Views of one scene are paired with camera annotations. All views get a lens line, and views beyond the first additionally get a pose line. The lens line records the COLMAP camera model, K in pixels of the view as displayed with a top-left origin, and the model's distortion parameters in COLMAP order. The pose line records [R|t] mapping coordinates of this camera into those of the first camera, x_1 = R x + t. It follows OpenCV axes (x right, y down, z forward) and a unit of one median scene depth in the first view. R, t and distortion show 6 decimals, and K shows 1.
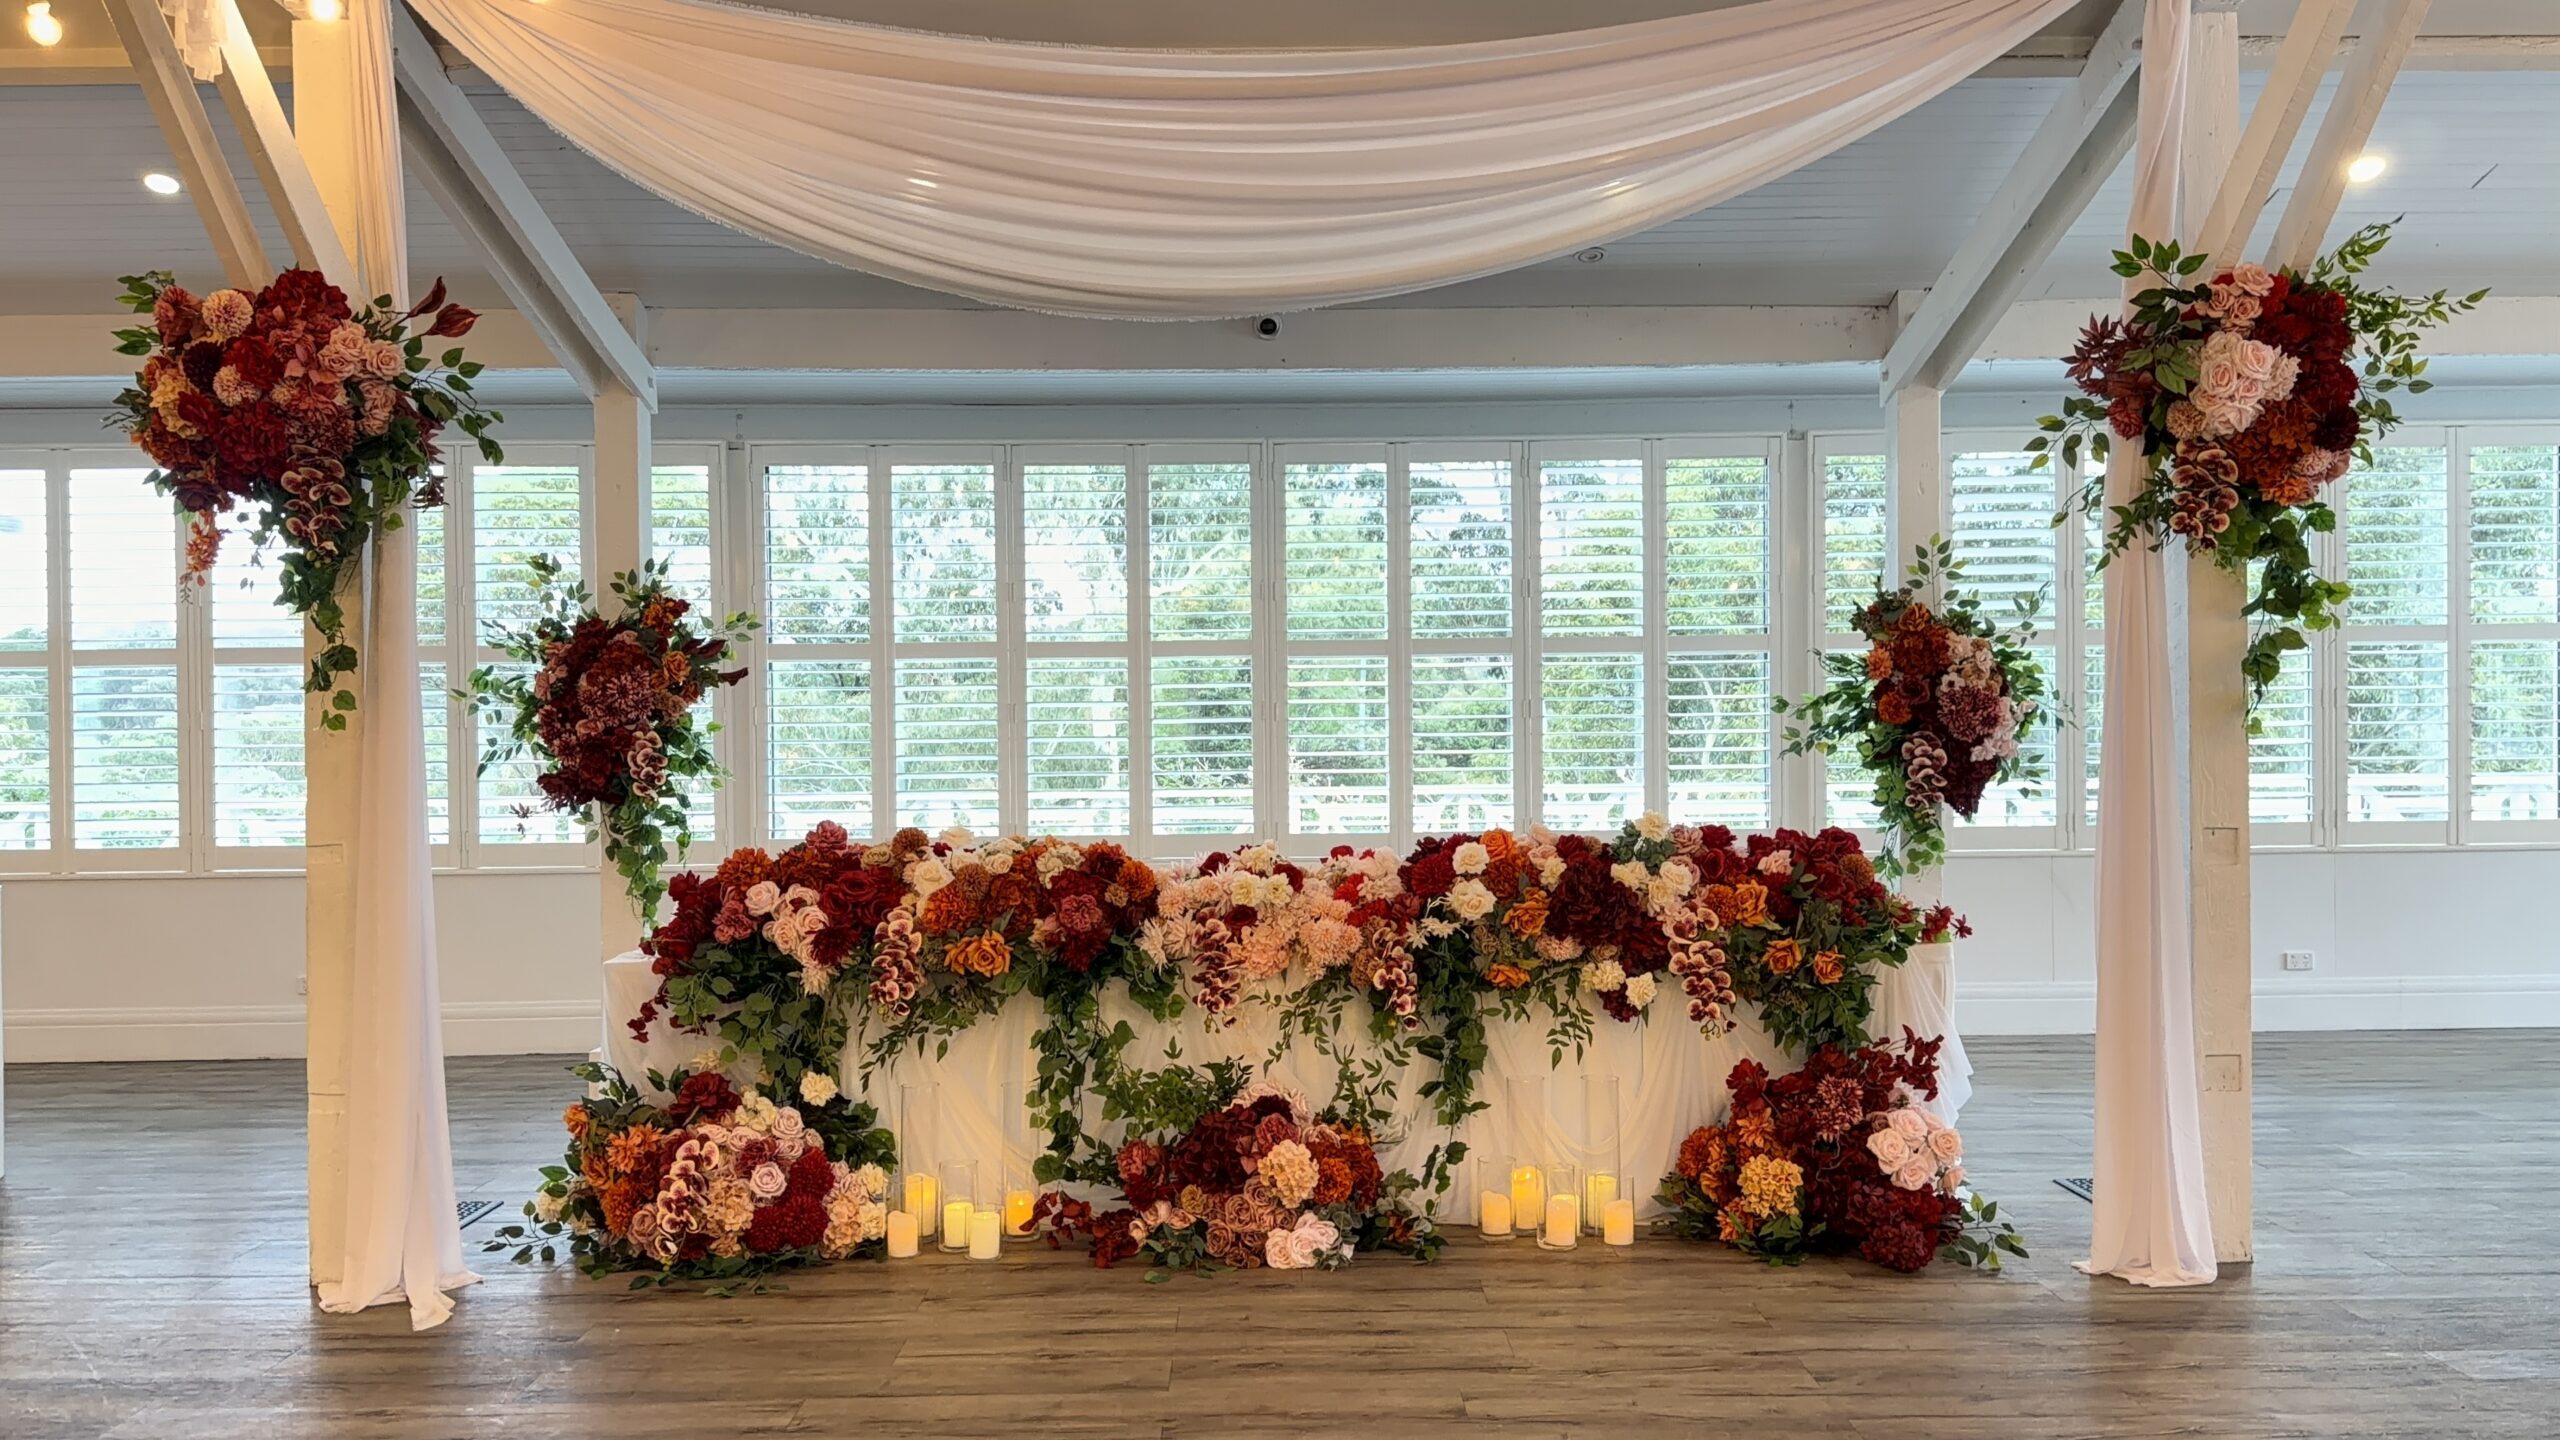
lens RADIAL K [[2320.5, 0, 1280.0], [0, 2320.5, 720.0], [0, 0, 1]] dist [0.001976, -0.477752]
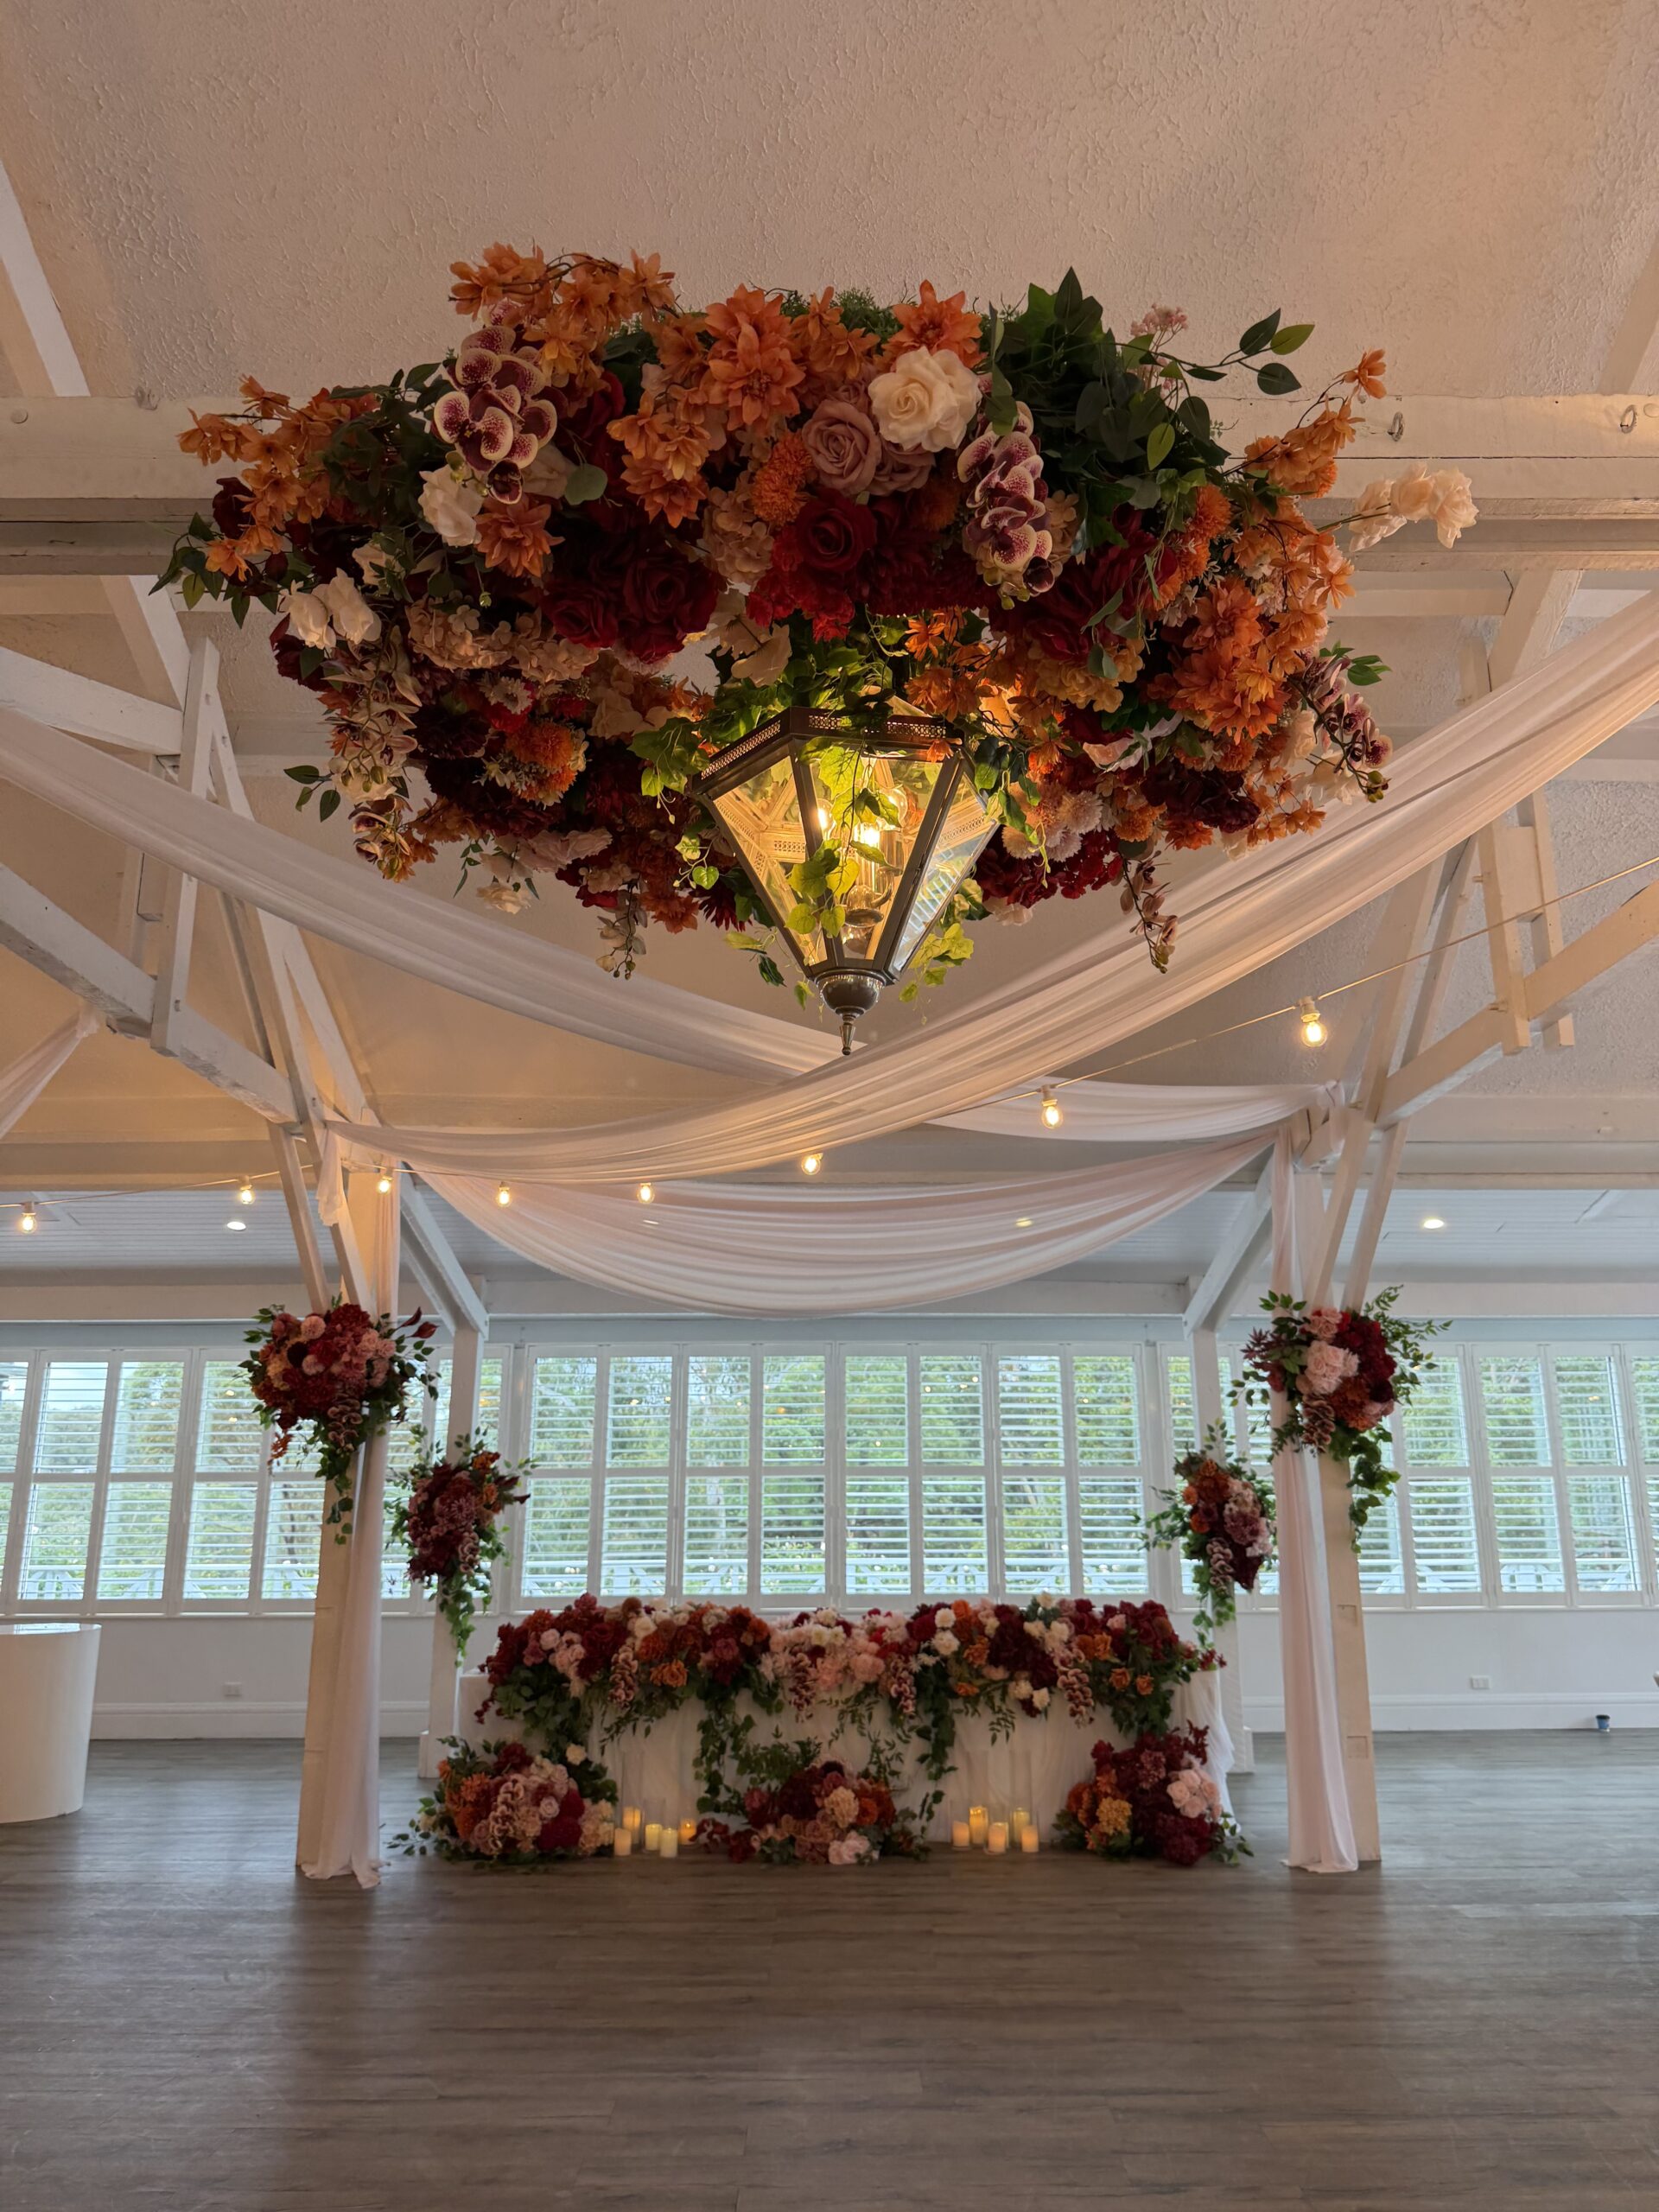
lens RADIAL K [[1570.8, 0, 846.9], [0, 1570.8, 1011.8], [0, 0, 1]] dist [0.044461, -0.172631]
pose [[0.999971, 0.007547, -0.000359, 0.003153], [-0.007318, 0.955638, -0.294452, -0.029912], [-0.001879, 0.294446, 0.955666, -0.306167]]
